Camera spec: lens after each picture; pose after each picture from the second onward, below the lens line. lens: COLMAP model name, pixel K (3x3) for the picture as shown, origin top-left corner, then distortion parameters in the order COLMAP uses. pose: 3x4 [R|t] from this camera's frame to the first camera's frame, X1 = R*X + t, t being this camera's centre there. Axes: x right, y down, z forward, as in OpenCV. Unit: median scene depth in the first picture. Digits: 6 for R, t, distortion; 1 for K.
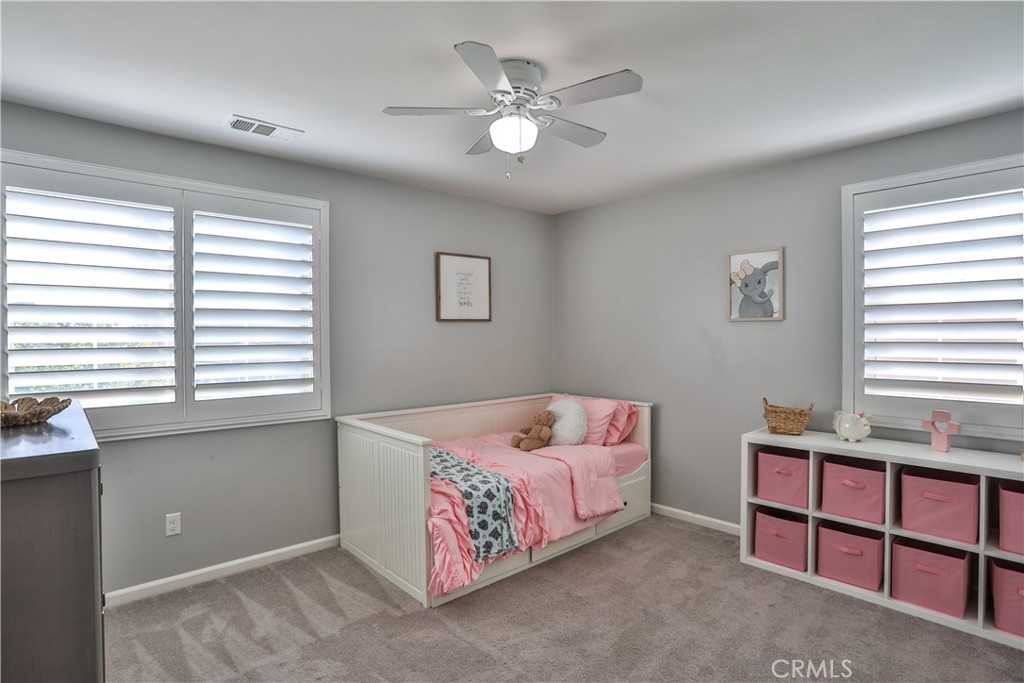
lens RADIAL K [[535.5, 0, 516.0], [0, 535.5, 338.4], [0, 0, 1]] dist [-0.037545, 0.009748]
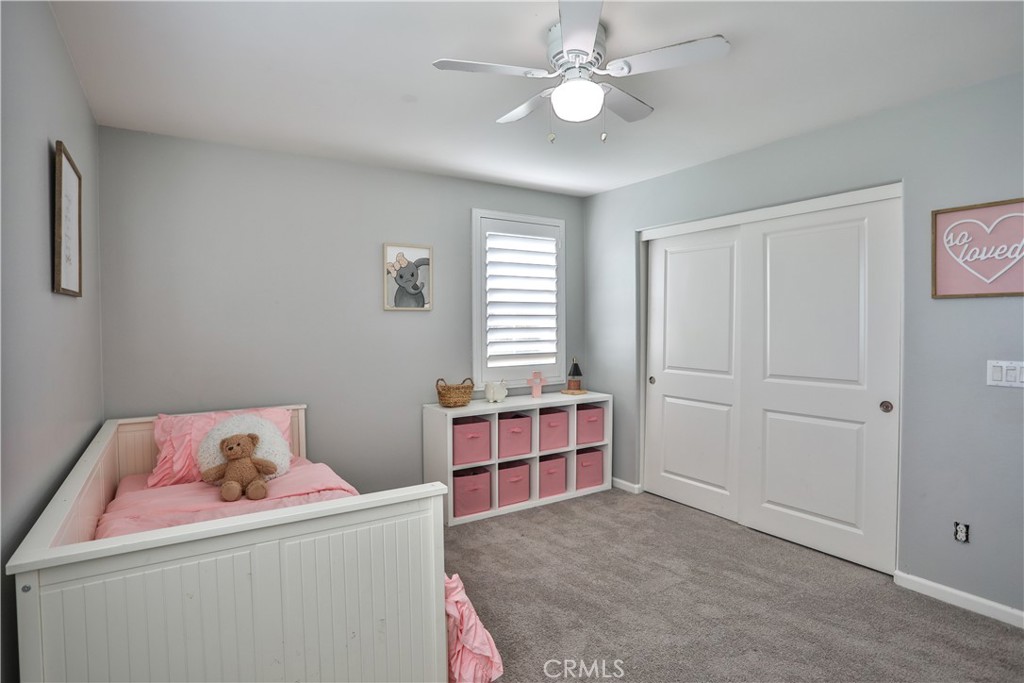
lens RADIAL K [[535.5, 0, 514.9], [0, 535.5, 342.2], [0, 0, 1]] dist [-0.037545, 0.009748]
pose [[0.158422, -0.029463, 0.986932, -0.658073], [0.011228, 0.999544, 0.028037, 0.003907], [-0.987308, 0.006640, 0.158681, 0.686930]]
